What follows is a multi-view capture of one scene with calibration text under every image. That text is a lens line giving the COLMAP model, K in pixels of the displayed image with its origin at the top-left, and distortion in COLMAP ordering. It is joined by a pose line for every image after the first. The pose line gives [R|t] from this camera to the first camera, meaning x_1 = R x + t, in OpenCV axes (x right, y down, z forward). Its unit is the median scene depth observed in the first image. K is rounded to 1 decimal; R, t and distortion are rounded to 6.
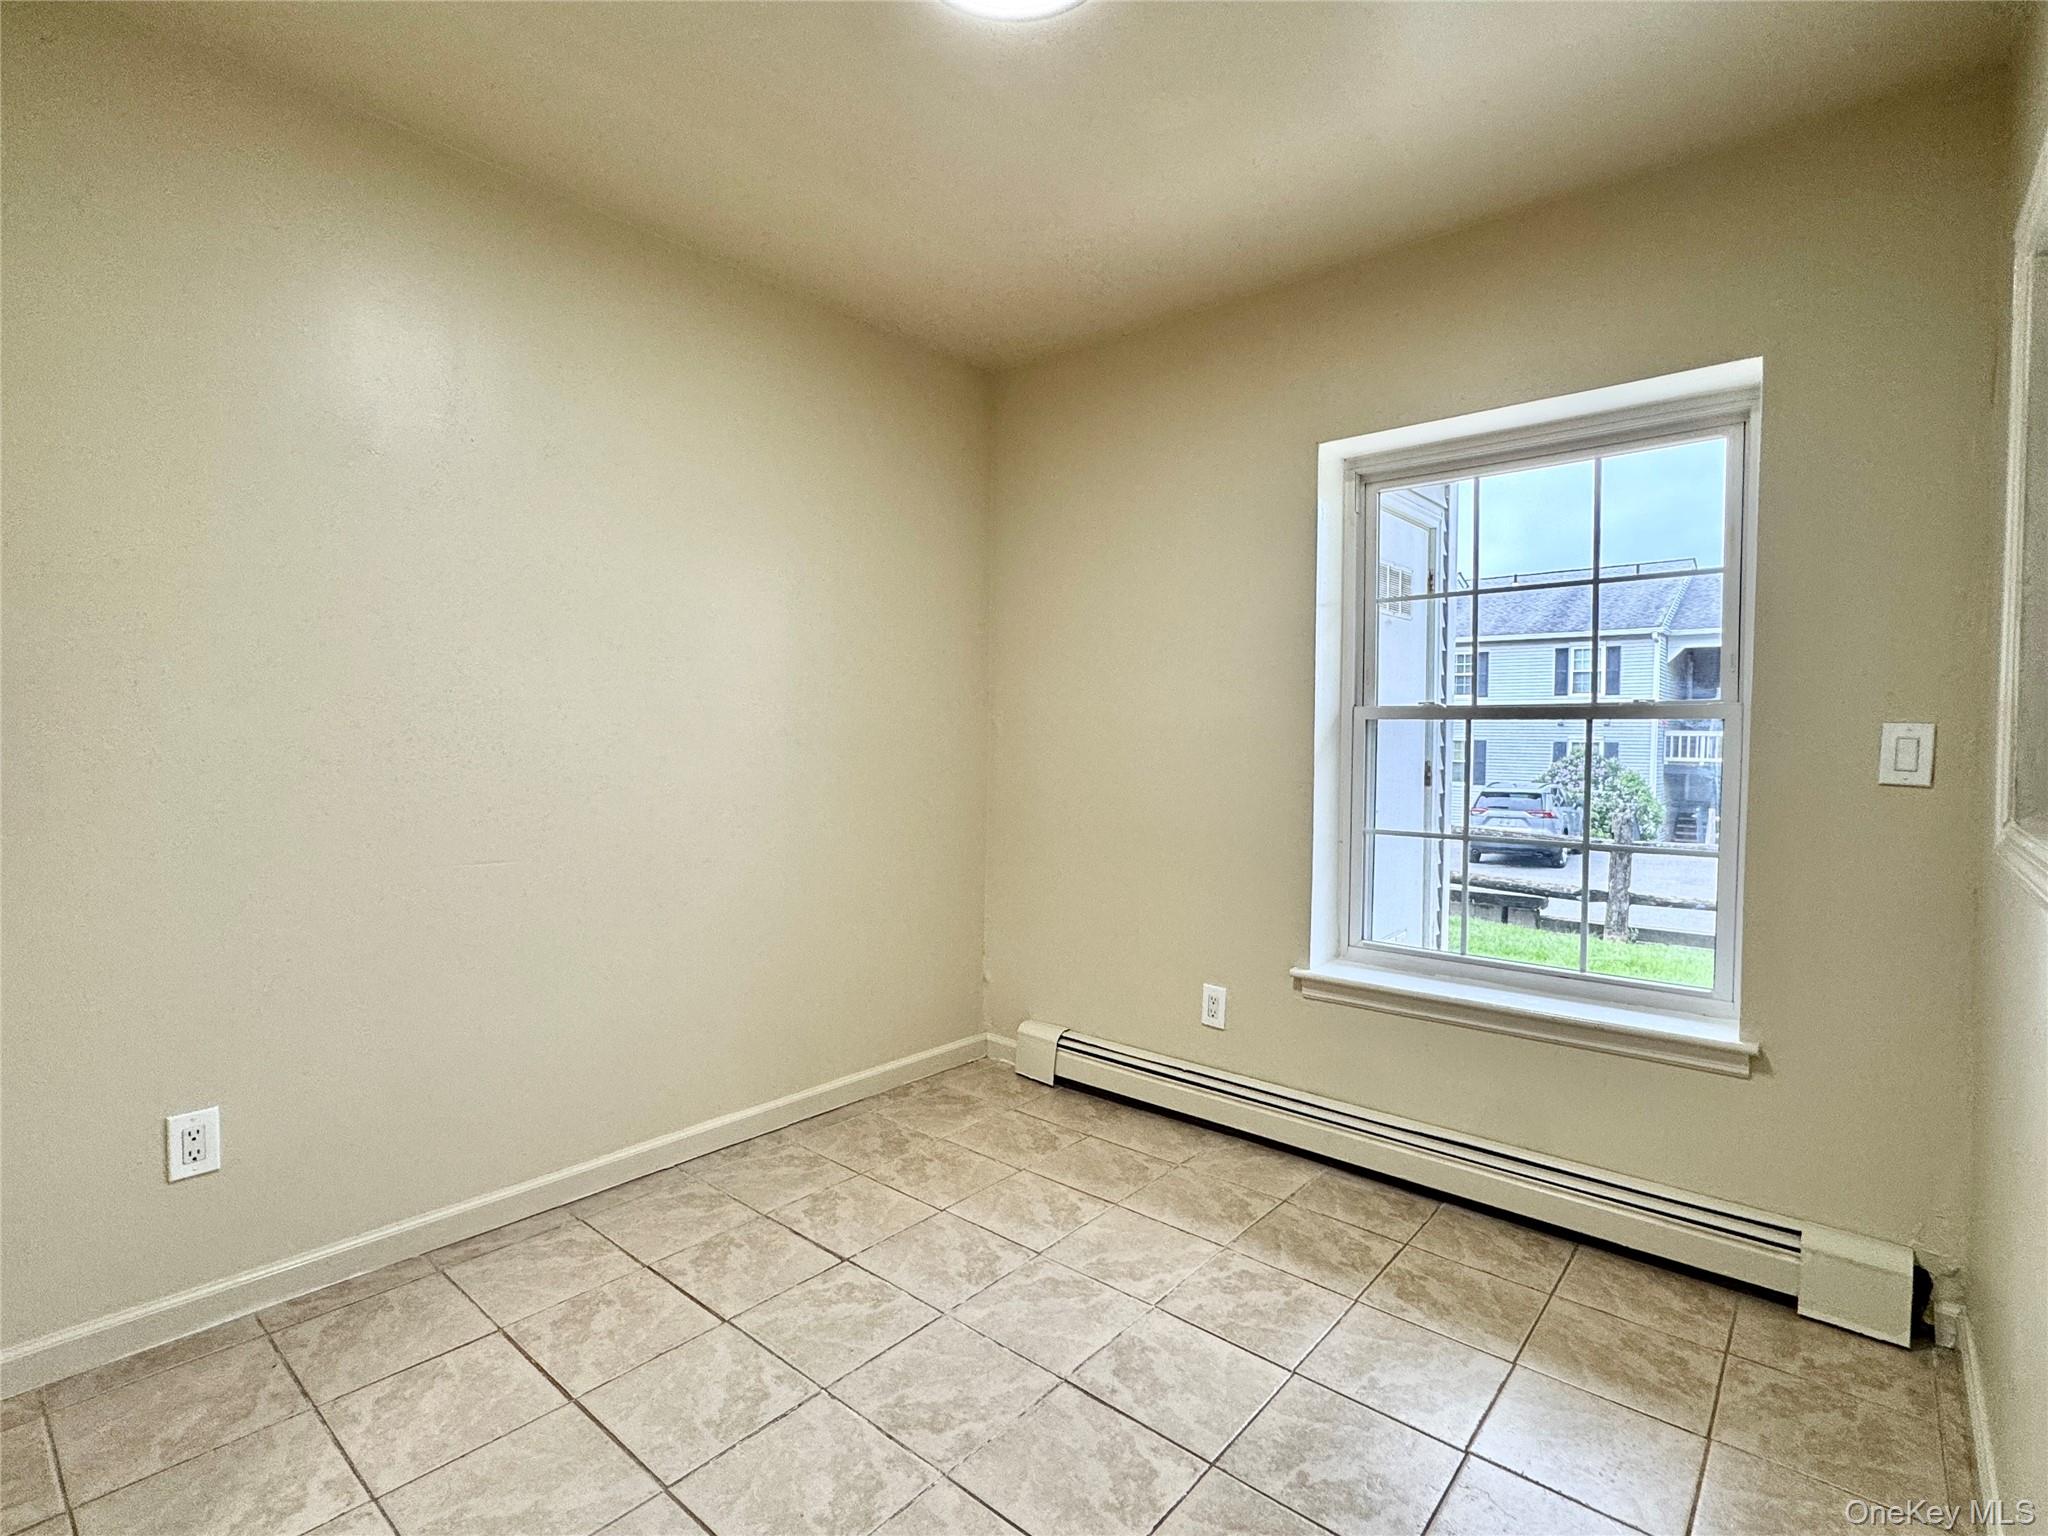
lens RADIAL K [[987.4, 0, 1025.2], [0, 987.4, 765.6], [0, 0, 1]] dist [-0.006006, 0.001313]
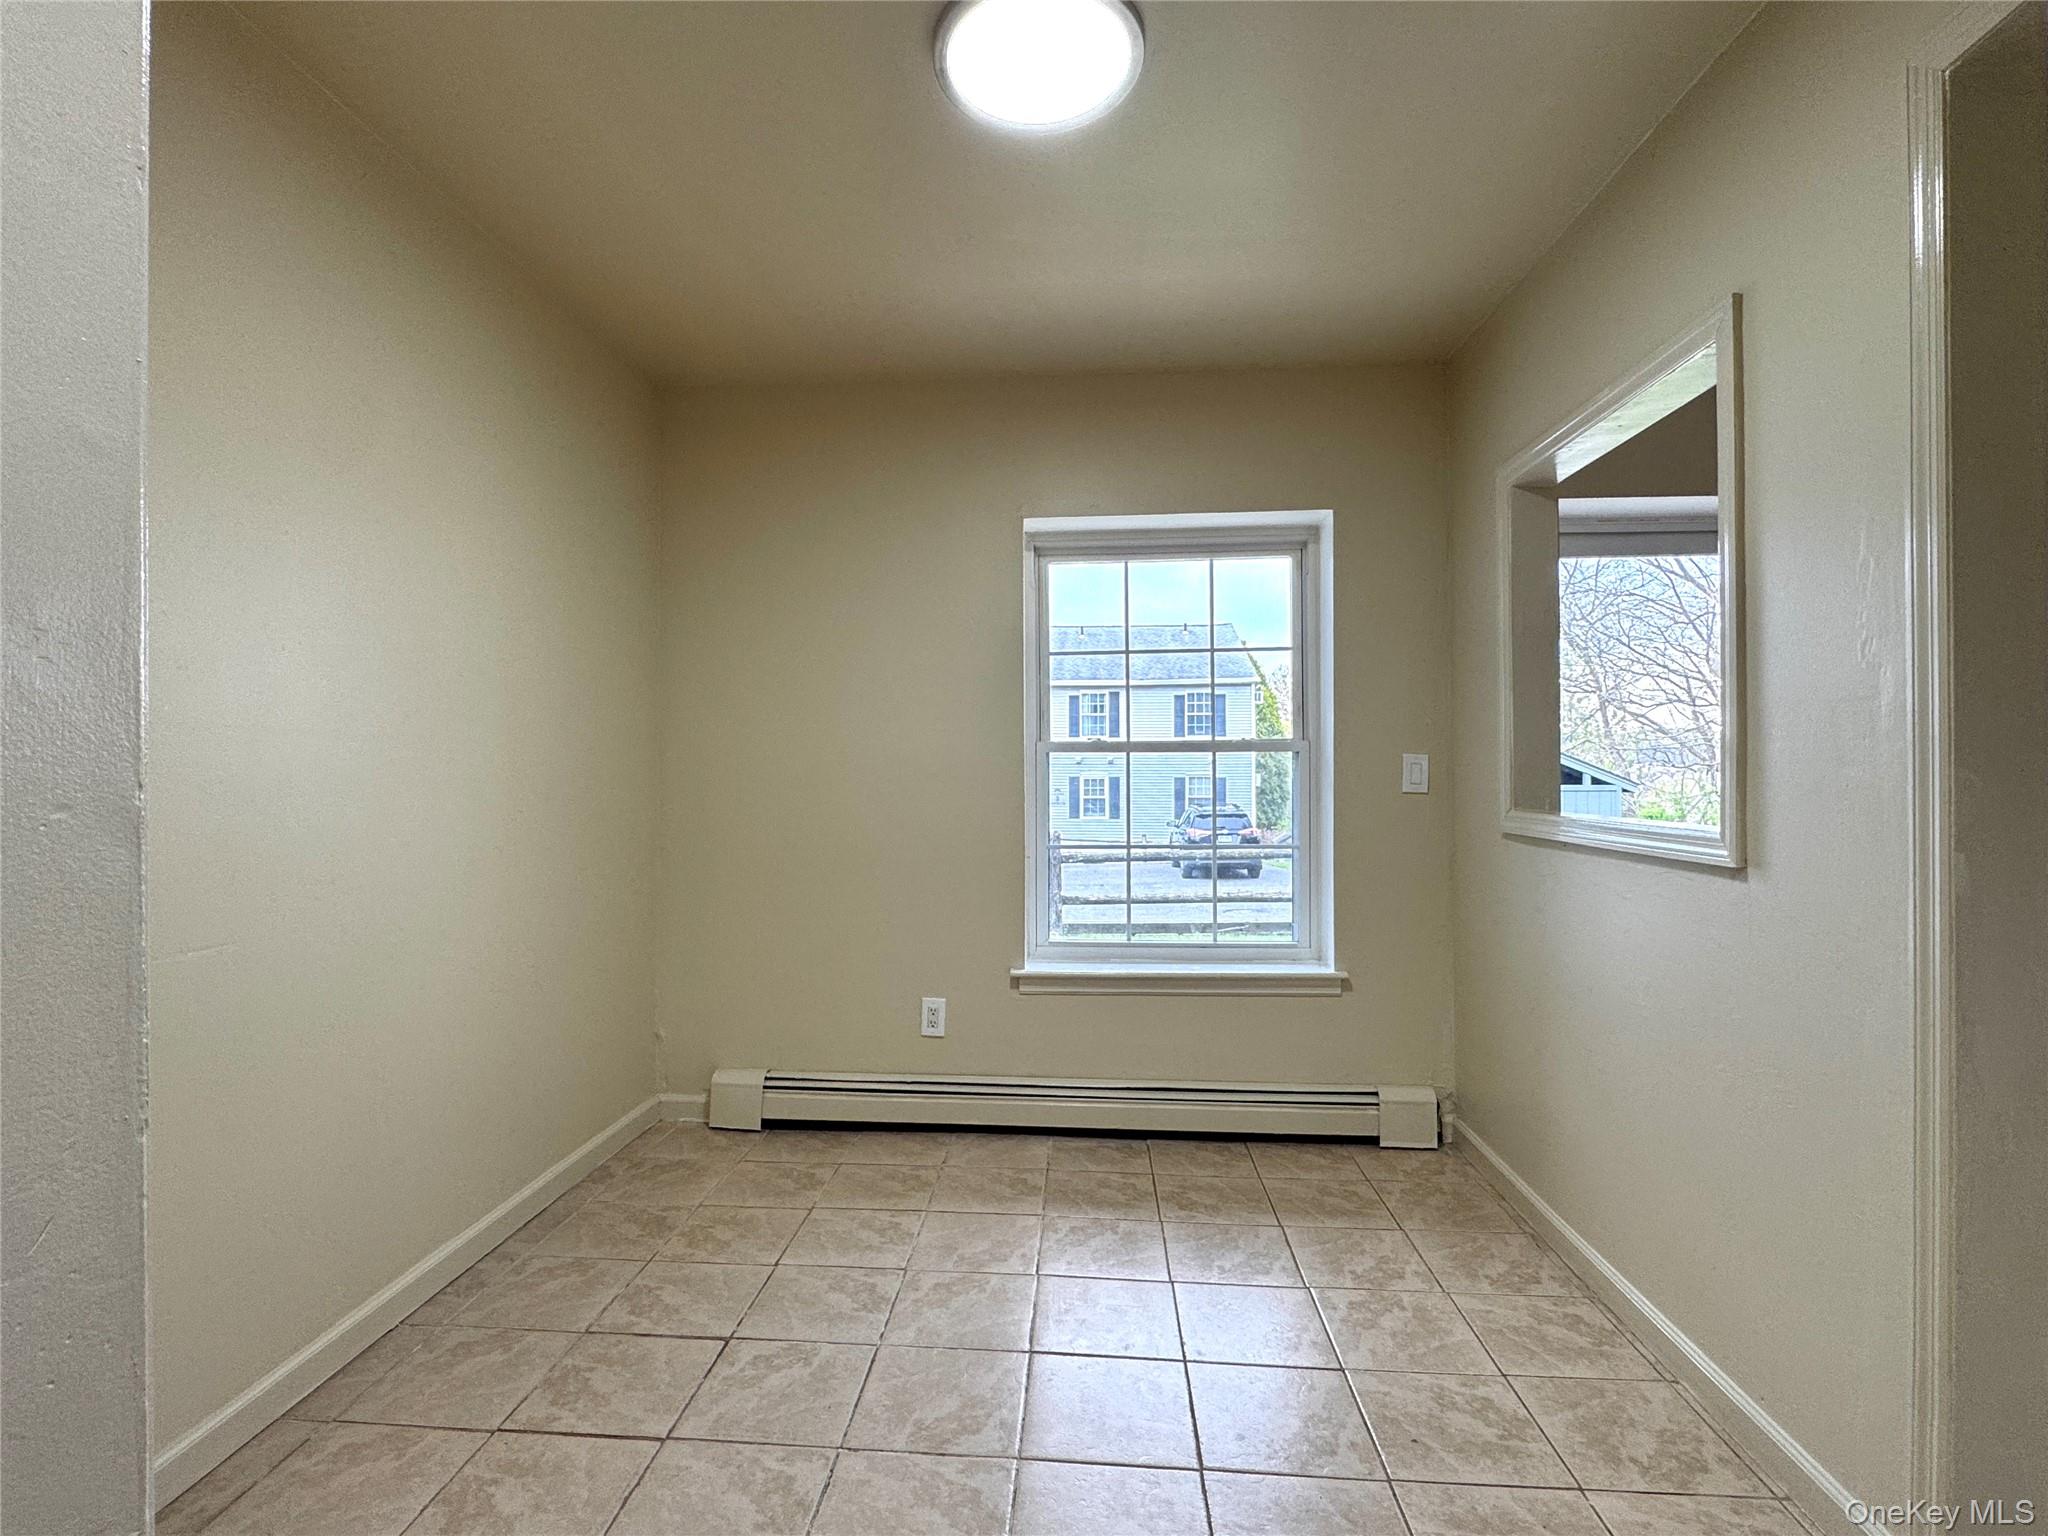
lens RADIAL K [[987.4, 0, 1024.9], [0, 987.4, 768.3], [0, 0, 1]] dist [-0.006006, 0.001313]
pose [[0.804471, -0.006738, 0.593954, -0.437199], [0.027891, 0.999261, -0.026441, 0.002973], [-0.593337, 0.037837, 0.804065, 0.070772]]
